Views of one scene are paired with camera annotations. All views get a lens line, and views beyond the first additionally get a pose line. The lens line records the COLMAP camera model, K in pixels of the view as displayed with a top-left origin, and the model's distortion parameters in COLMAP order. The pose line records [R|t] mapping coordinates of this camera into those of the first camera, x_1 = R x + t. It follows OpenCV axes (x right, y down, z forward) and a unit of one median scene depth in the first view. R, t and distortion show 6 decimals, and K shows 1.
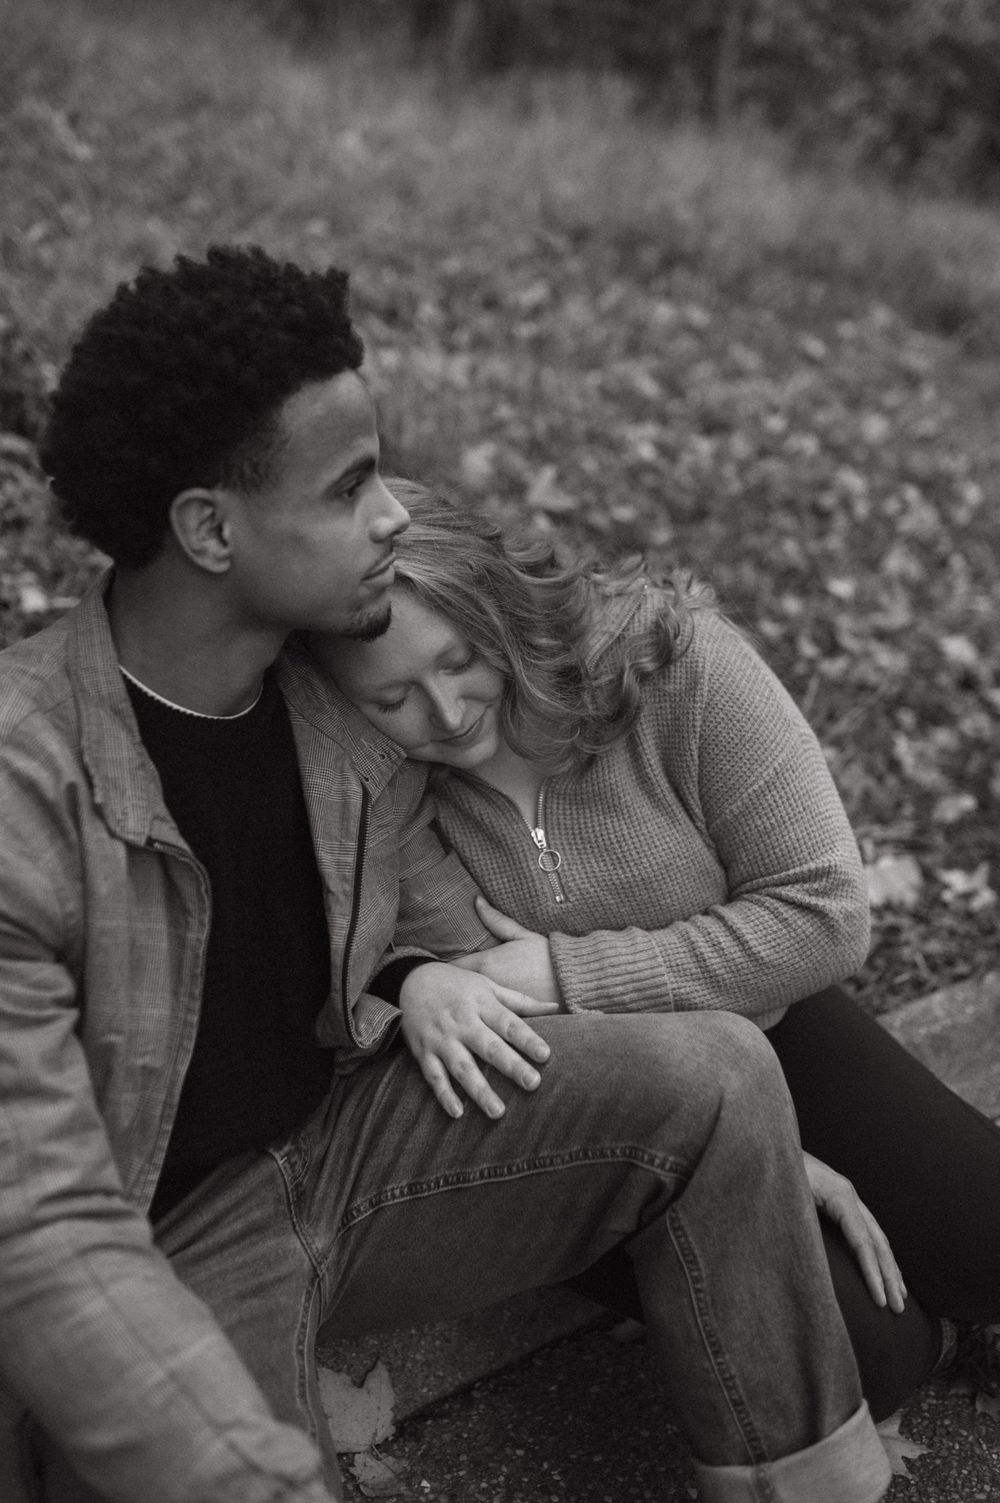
lens RADIAL K [[1467.5, 0, 500.0], [0, 1467.5, 751.5], [0, 0, 1]] dist [-0.072326, 0.124535]
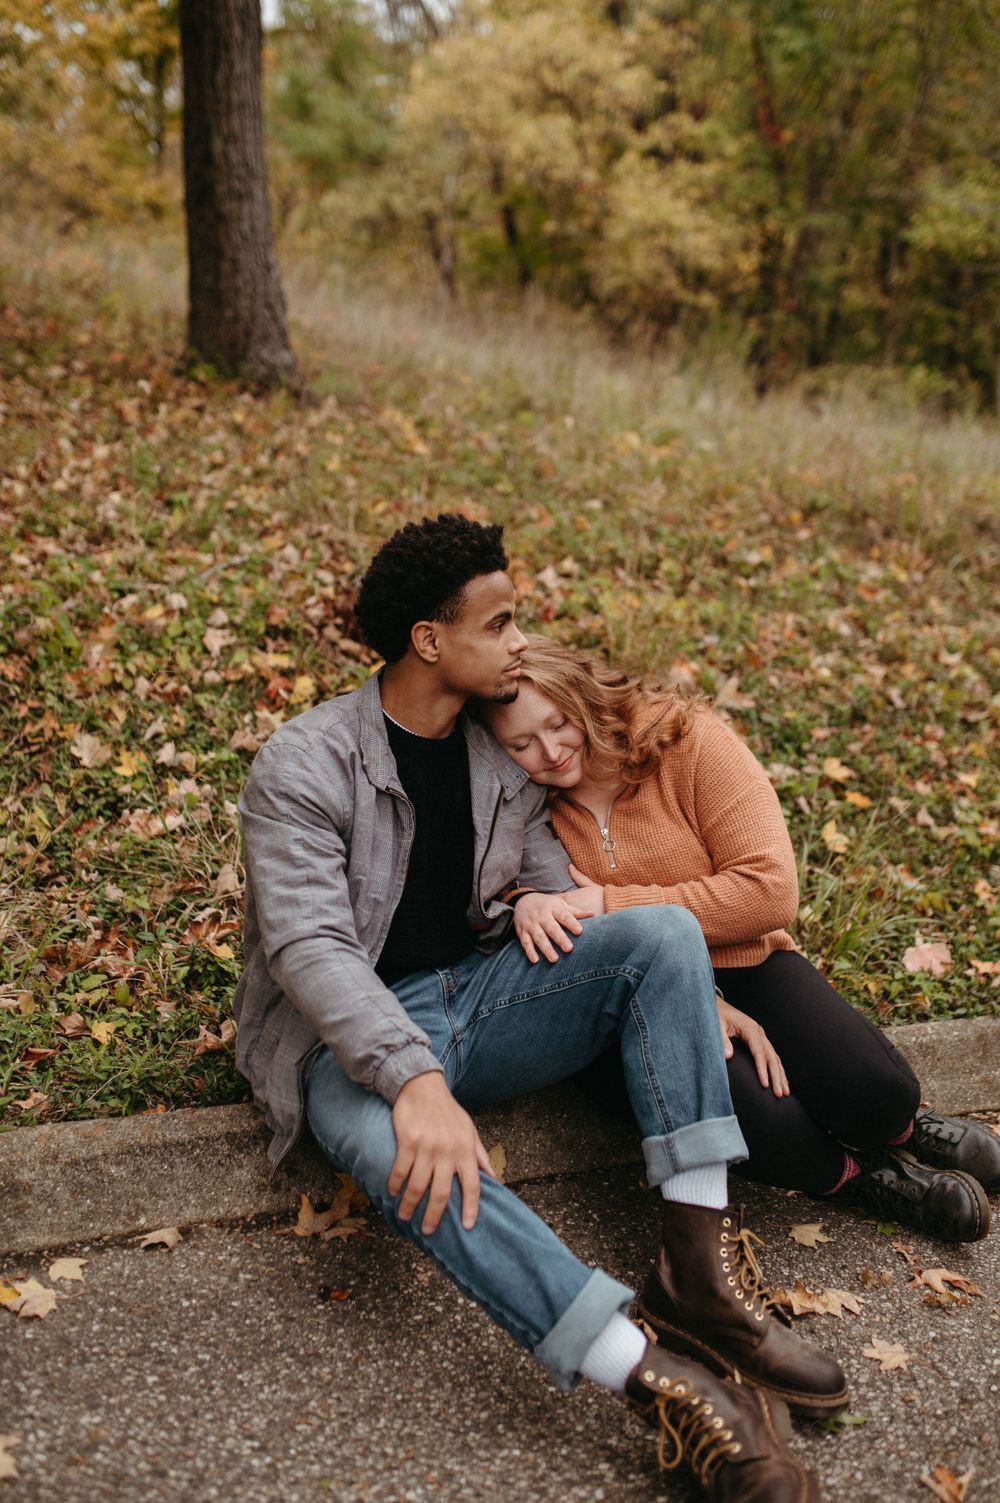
lens RADIAL K [[1467.5, 0, 500.0], [0, 1467.5, 751.5], [0, 0, 1]] dist [-0.072326, 0.124535]
pose [[0.975139, 0.038694, -0.218192, 0.295813], [-0.076549, 0.982842, -0.167815, 0.278930], [0.207954, 0.180345, 0.961369, -0.784895]]
